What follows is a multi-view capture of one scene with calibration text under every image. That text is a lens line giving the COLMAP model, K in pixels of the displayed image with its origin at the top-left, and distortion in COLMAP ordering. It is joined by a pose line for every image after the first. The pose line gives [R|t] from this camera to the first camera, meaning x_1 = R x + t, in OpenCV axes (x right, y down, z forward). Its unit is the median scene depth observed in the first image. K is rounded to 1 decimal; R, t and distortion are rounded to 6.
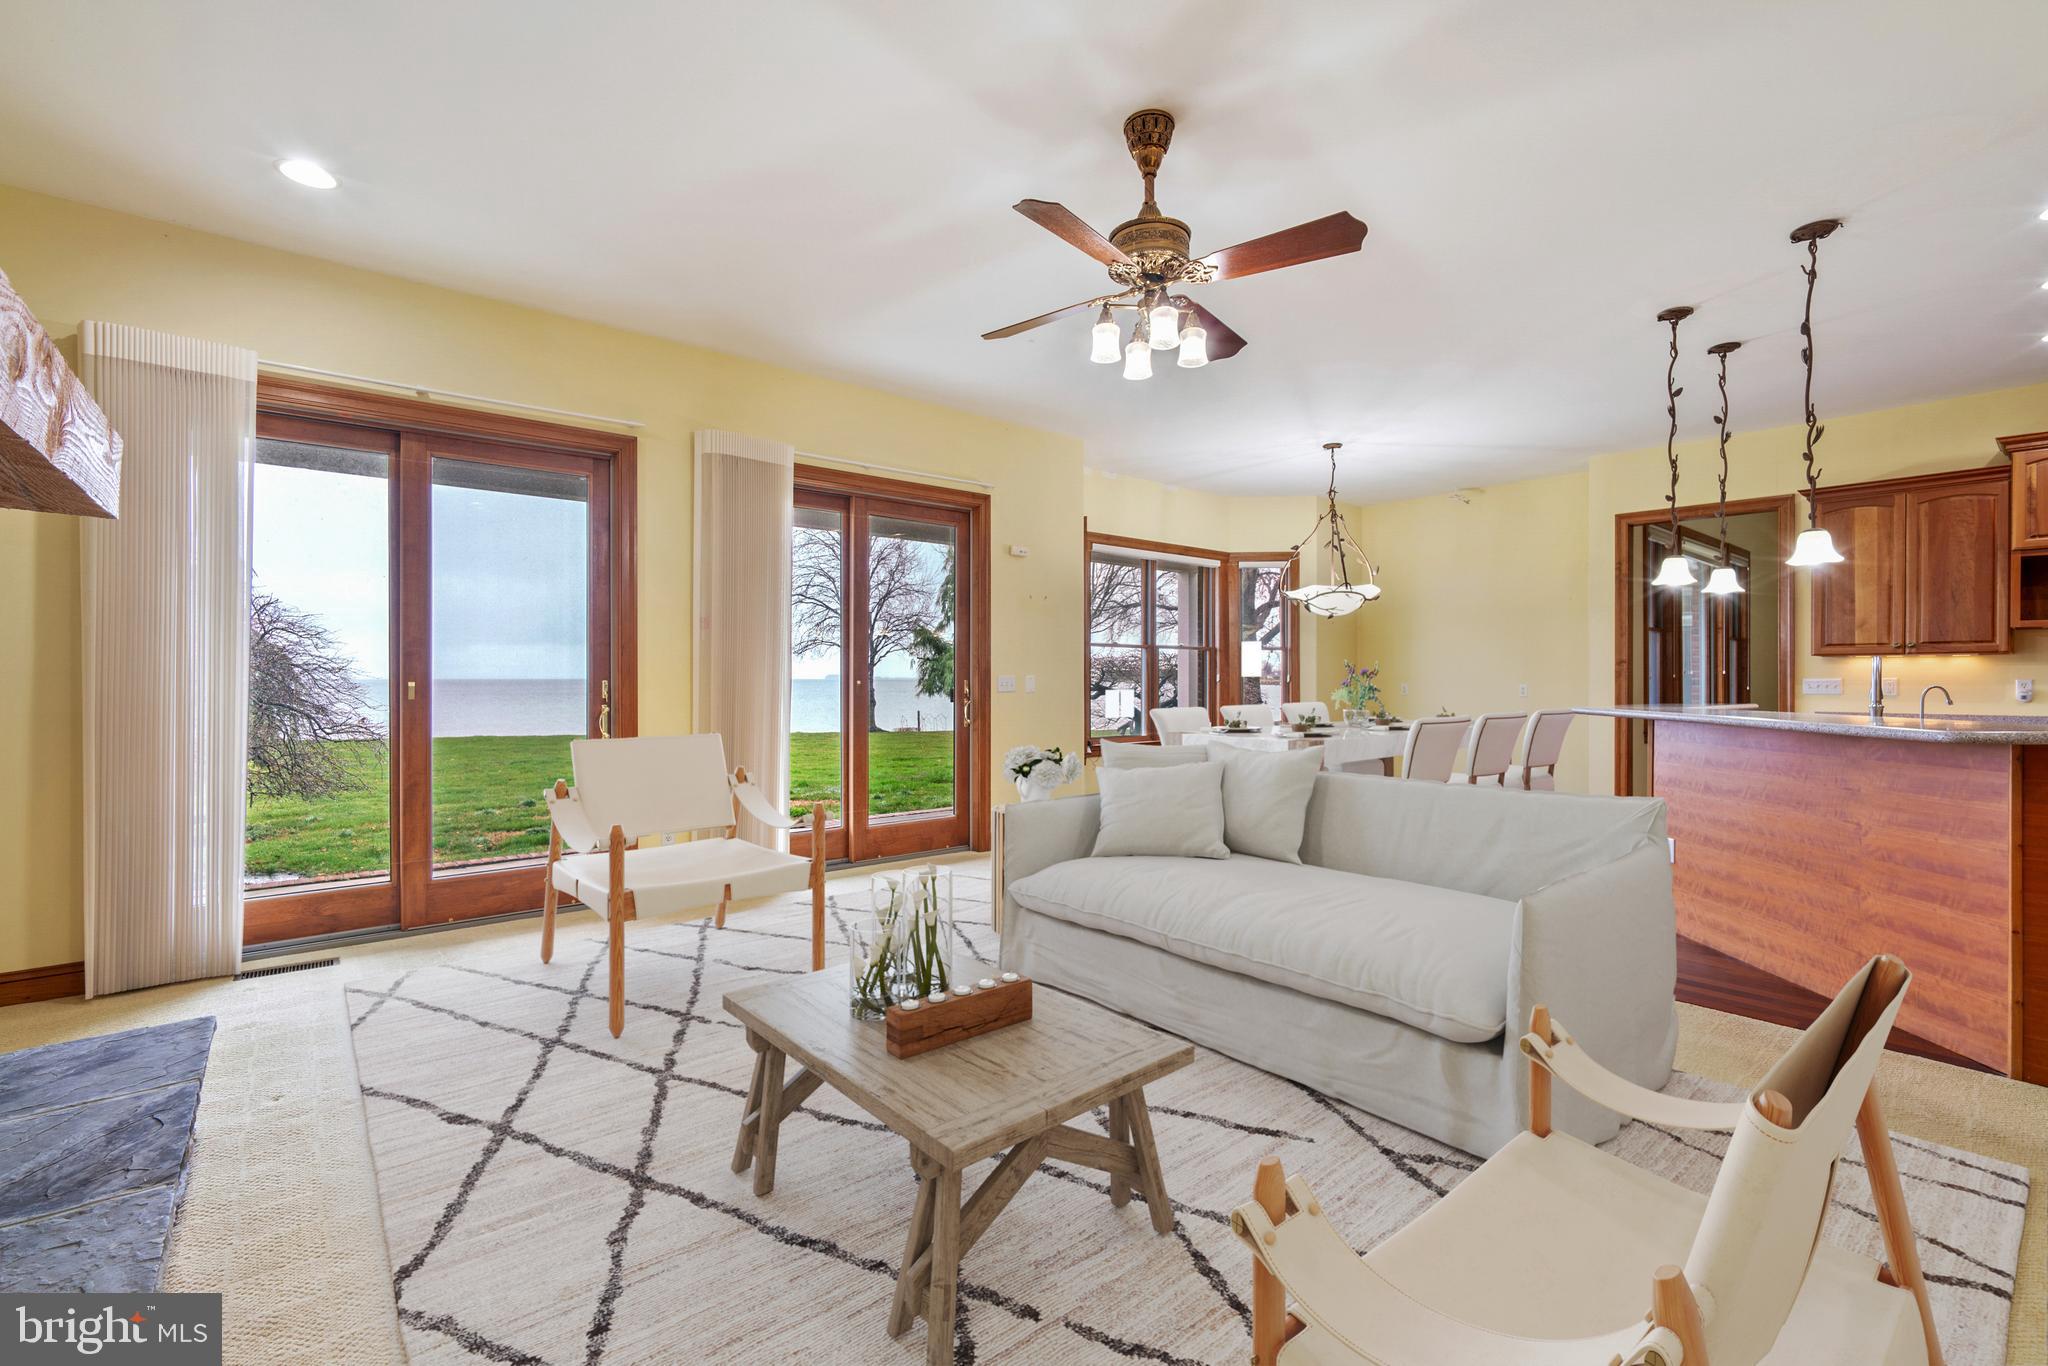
lens RADIAL K [[921.8, 0, 1024.0], [0, 921.8, 683.0], [0, 0, 1]] dist [0.035210, 0.000050]
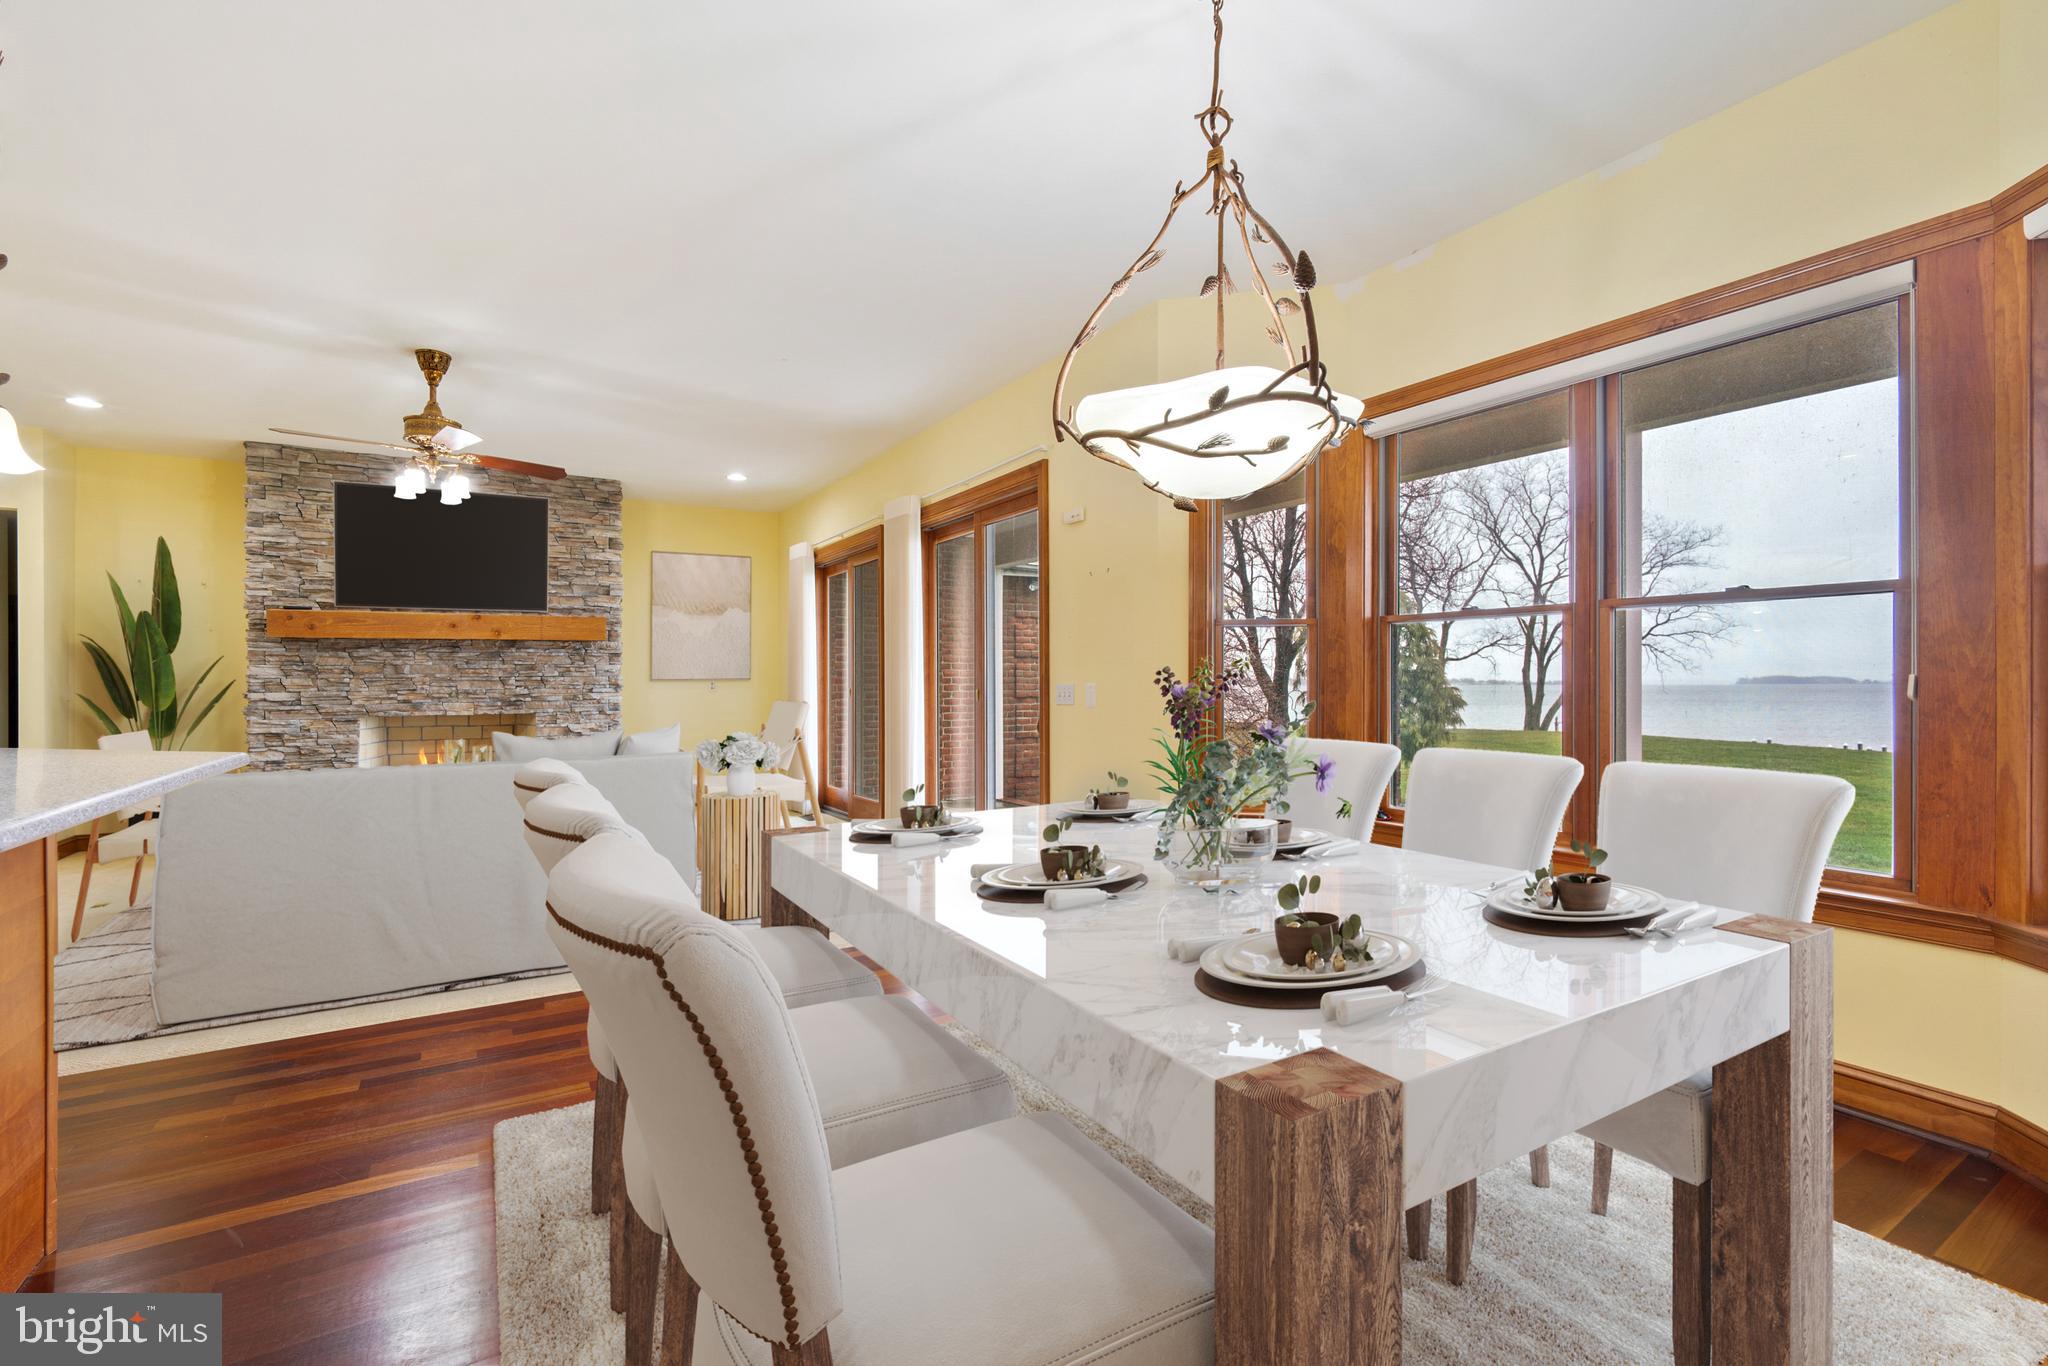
lens RADIAL K [[879.7, 0, 1024.0], [0, 879.7, 683.0], [0, 0, 1]] dist [0.000618, 0.000101]
pose [[-0.134852, -0.003308, -0.990860, 0.838891], [-0.000636, 0.999995, -0.003252, -0.008221], [0.990865, 0.000192, -0.134854, 1.272344]]
